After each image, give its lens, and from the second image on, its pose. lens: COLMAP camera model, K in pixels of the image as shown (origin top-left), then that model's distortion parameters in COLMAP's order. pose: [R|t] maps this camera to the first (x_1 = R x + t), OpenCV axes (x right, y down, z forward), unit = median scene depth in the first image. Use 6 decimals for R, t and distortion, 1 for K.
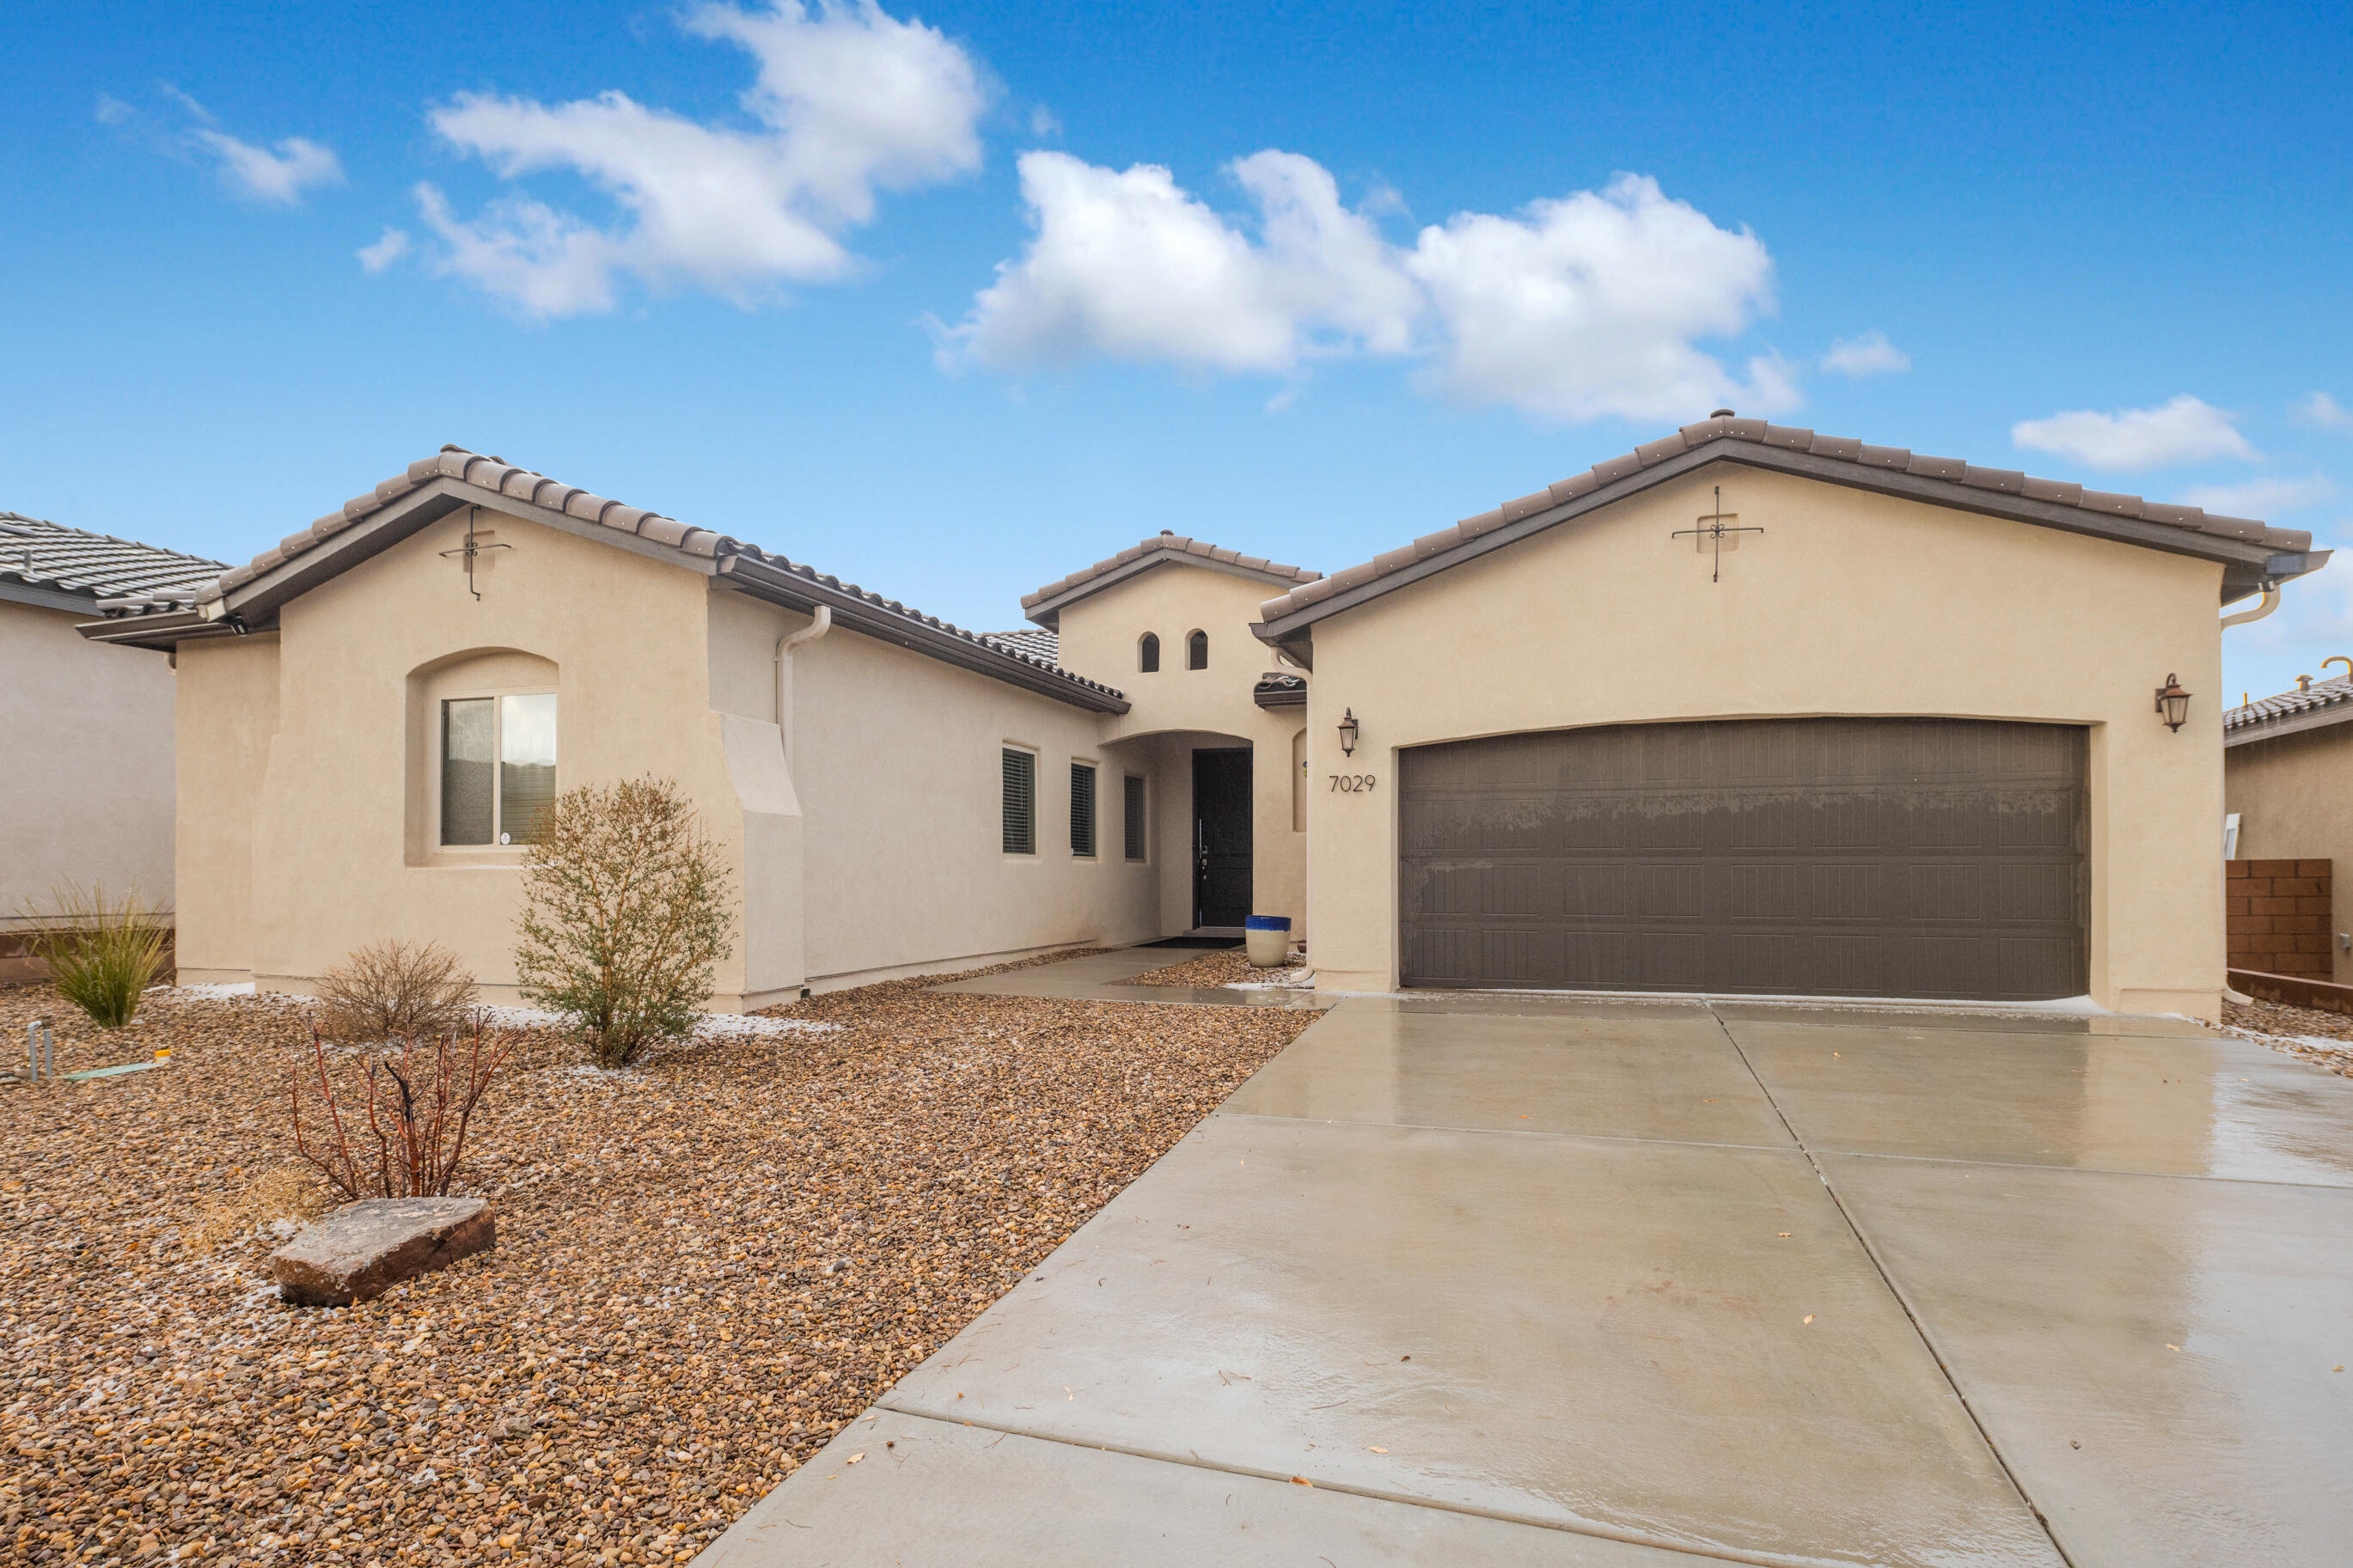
lens RADIAL K [[1203.8, 0, 1180.4], [0, 1203.8, 877.0], [0, 0, 1]] dist [-0.001642, 0.000246]
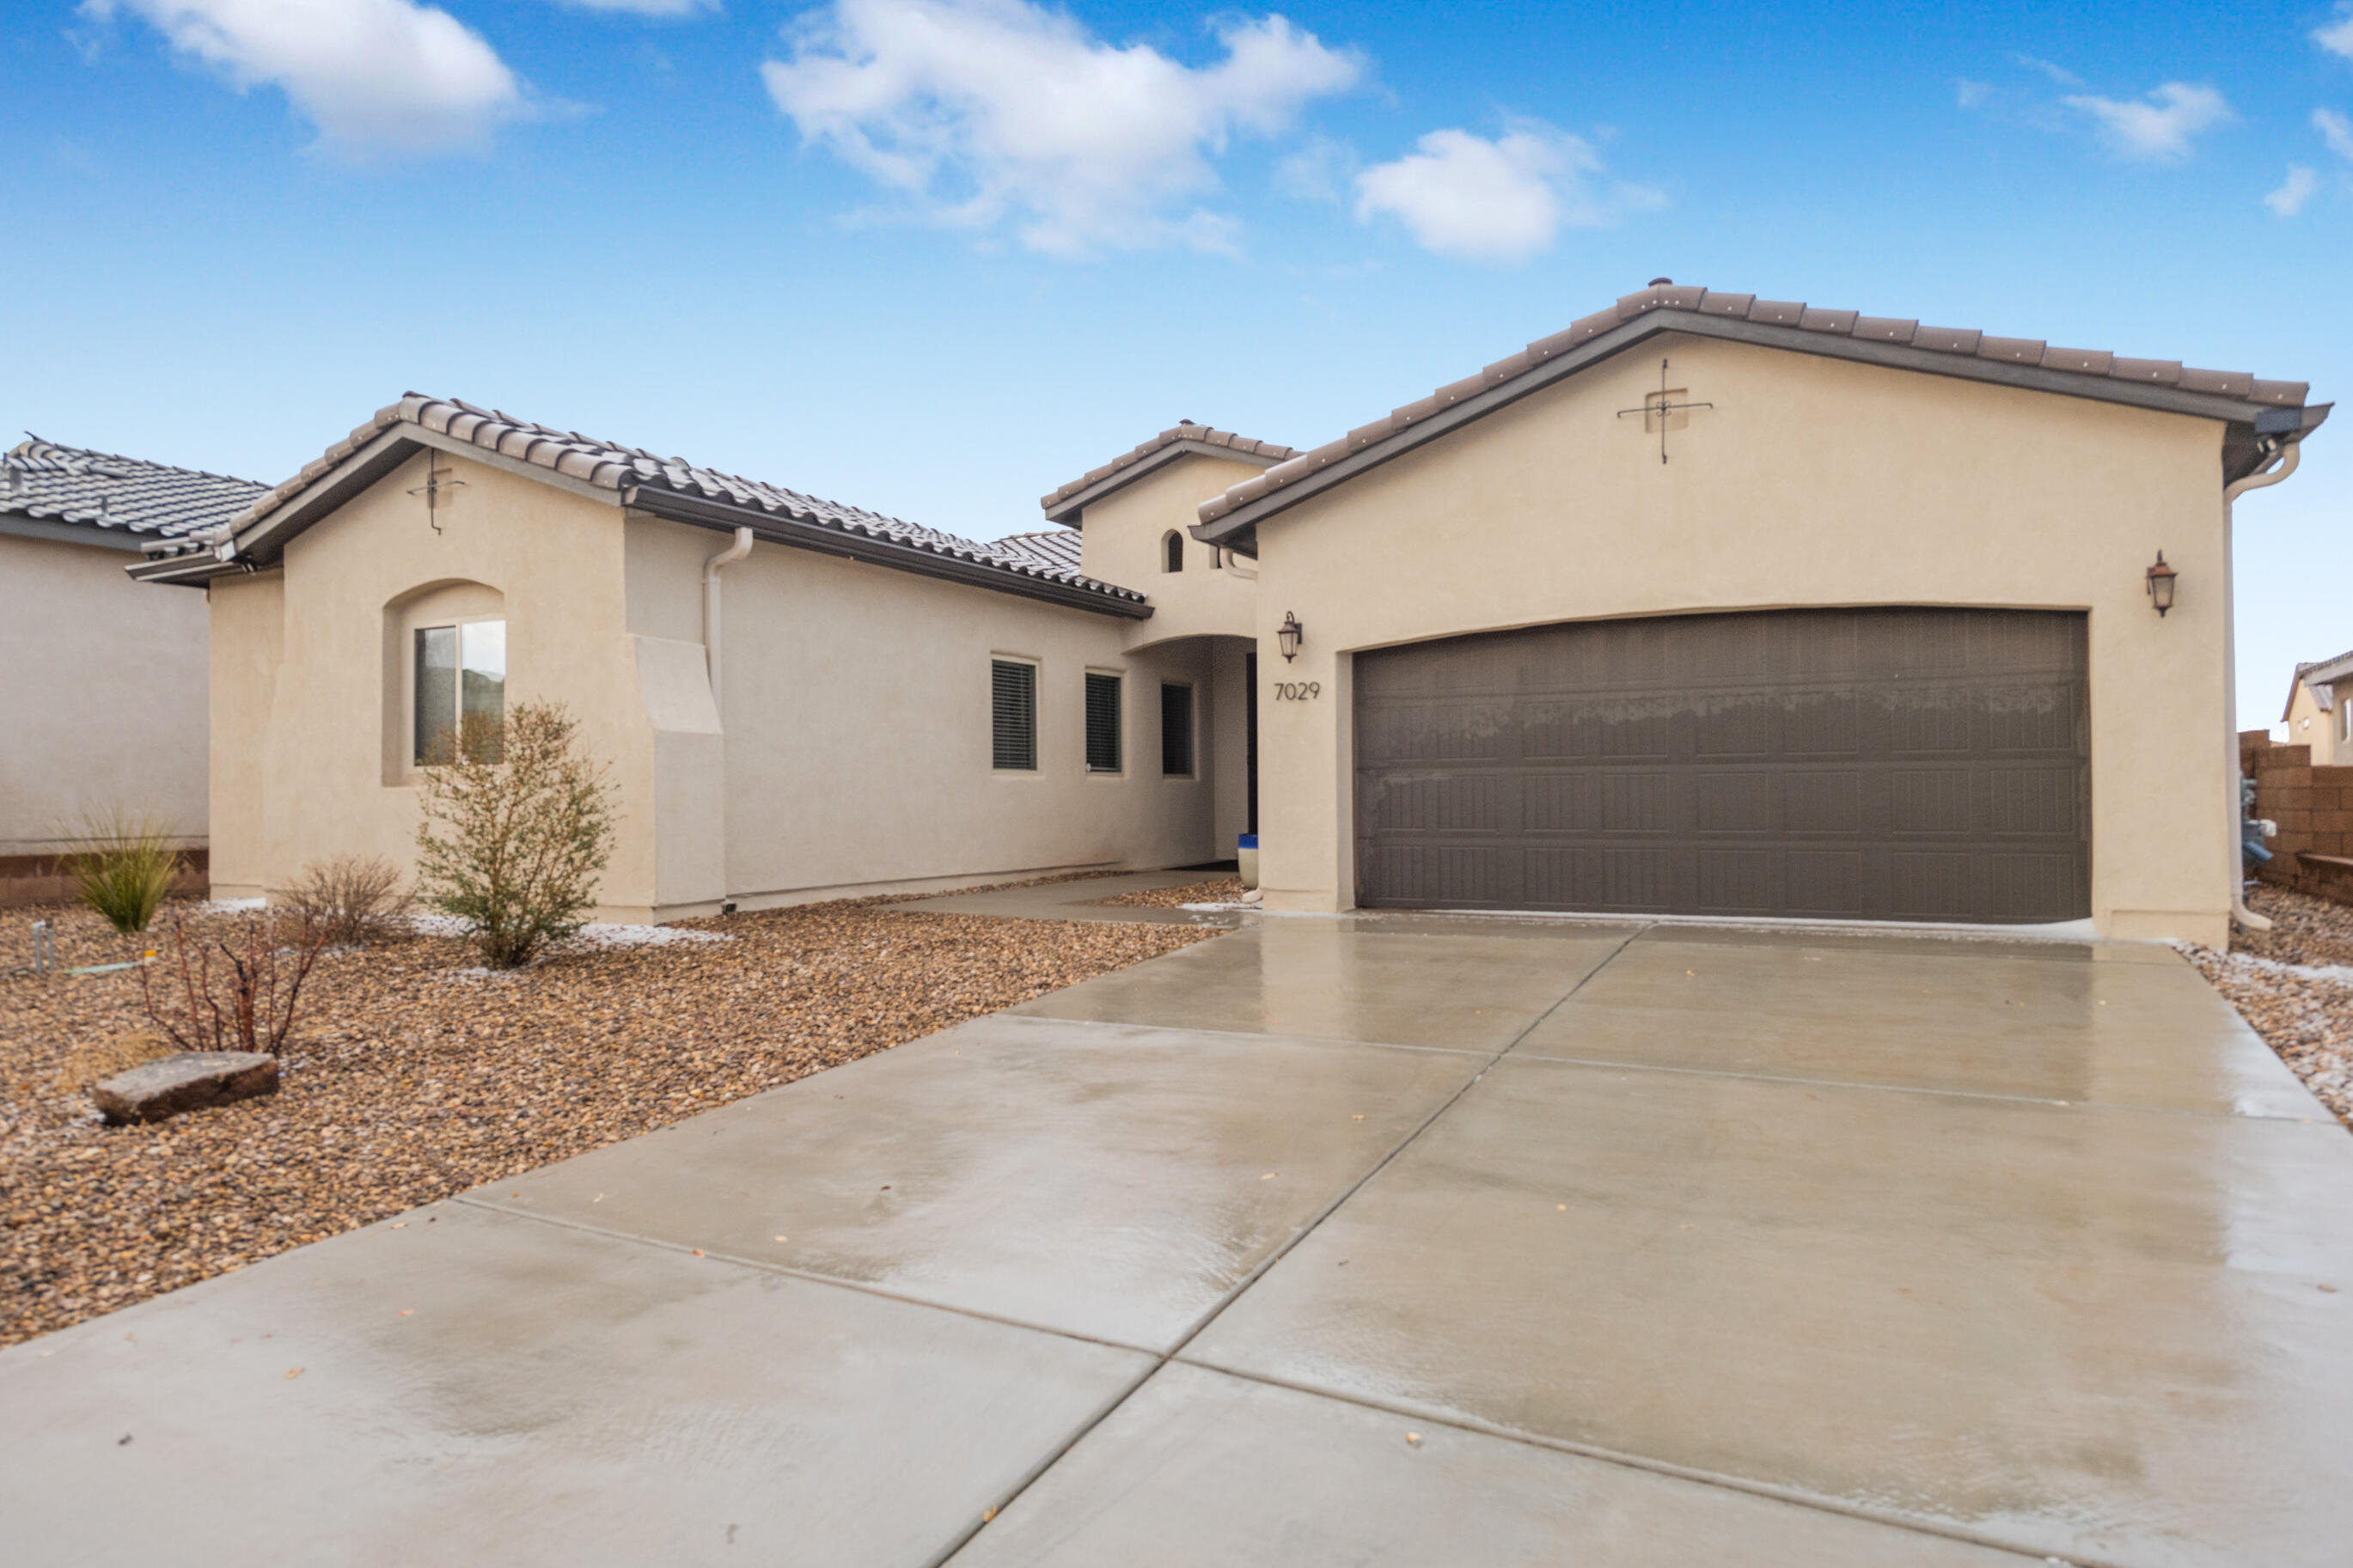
lens RADIAL K [[1419.4, 0, 1176.5], [0, 1419.4, 784.0], [0, 0, 1]] dist [0.001424, -0.000405]
pose [[0.986515, -0.008254, -0.163461, 0.248954], [0.006515, 0.999916, -0.011170, 0.007294], [0.163540, 0.009954, 0.986487, -0.119505]]
